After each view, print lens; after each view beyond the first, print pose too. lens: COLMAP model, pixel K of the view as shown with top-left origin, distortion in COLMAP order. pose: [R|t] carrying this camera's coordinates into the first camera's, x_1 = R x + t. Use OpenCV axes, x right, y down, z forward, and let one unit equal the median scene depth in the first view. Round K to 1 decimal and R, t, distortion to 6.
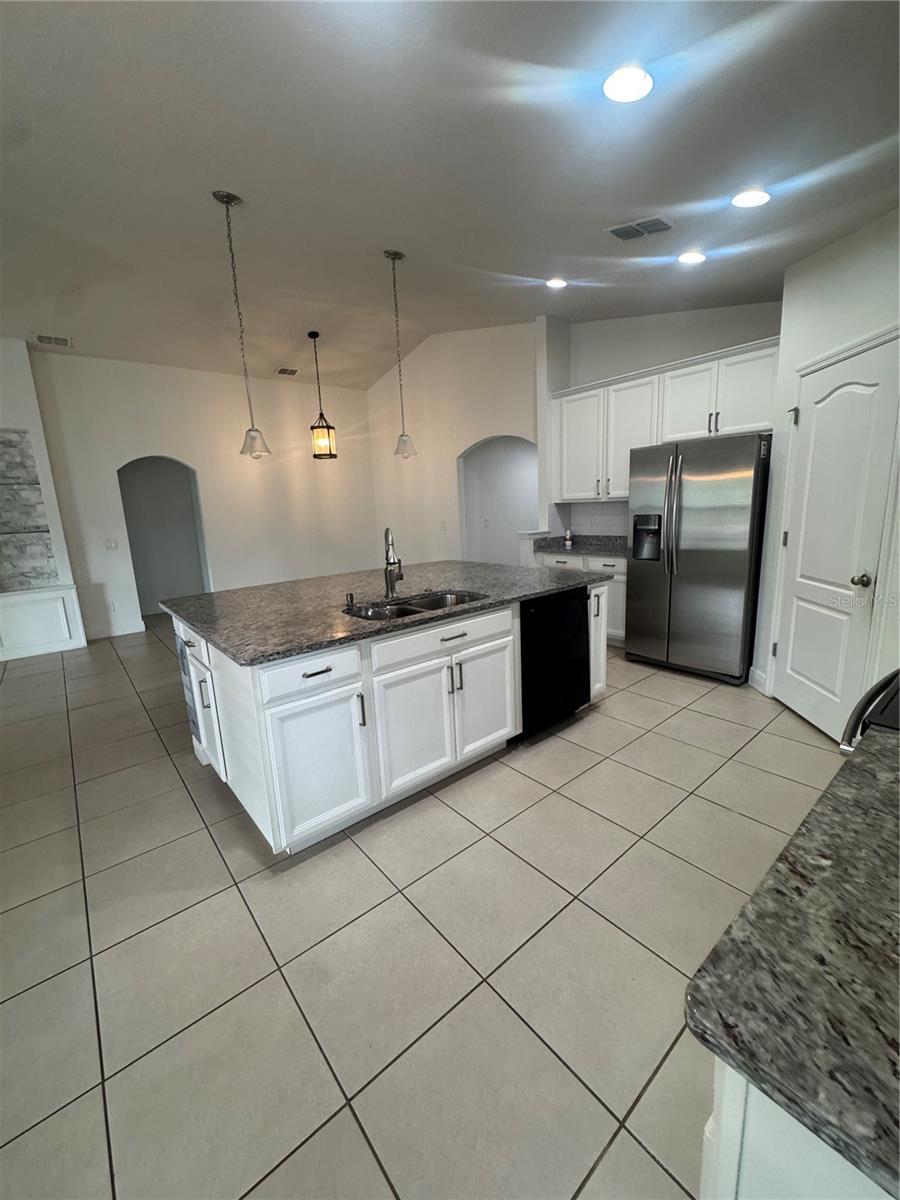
lens RADIAL K [[480.8, 0, 450.0], [0, 480.8, 600.0], [0, 0, 1]] dist [-0.001655, 0.000161]
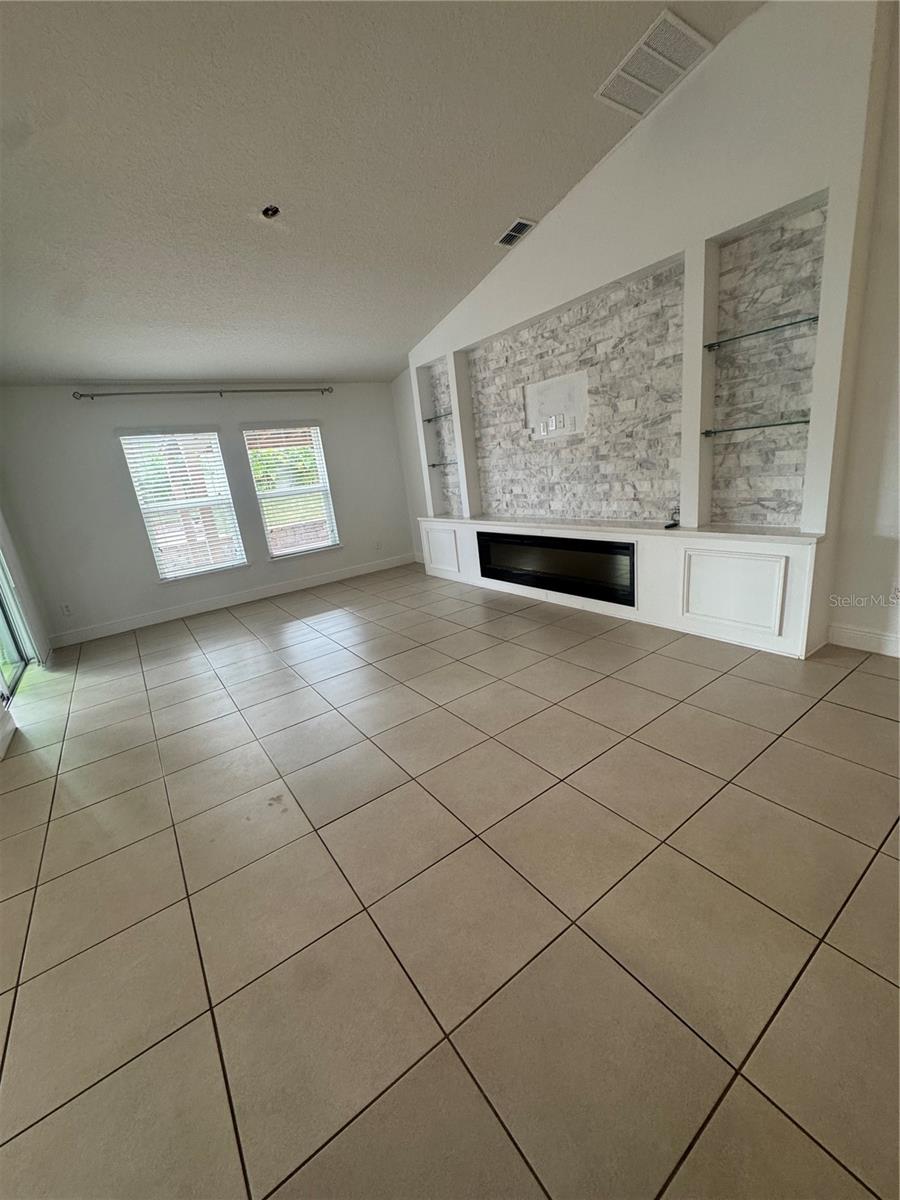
lens RADIAL K [[480.8, 0, 450.0], [0, 480.8, 600.0], [0, 0, 1]] dist [-0.001655, 0.000161]
pose [[-0.080980, 0.327136, -0.941501, -0.281493], [-0.078488, 0.939577, 0.333218, -0.106644], [0.993621, 0.100881, -0.050411, 0.679738]]
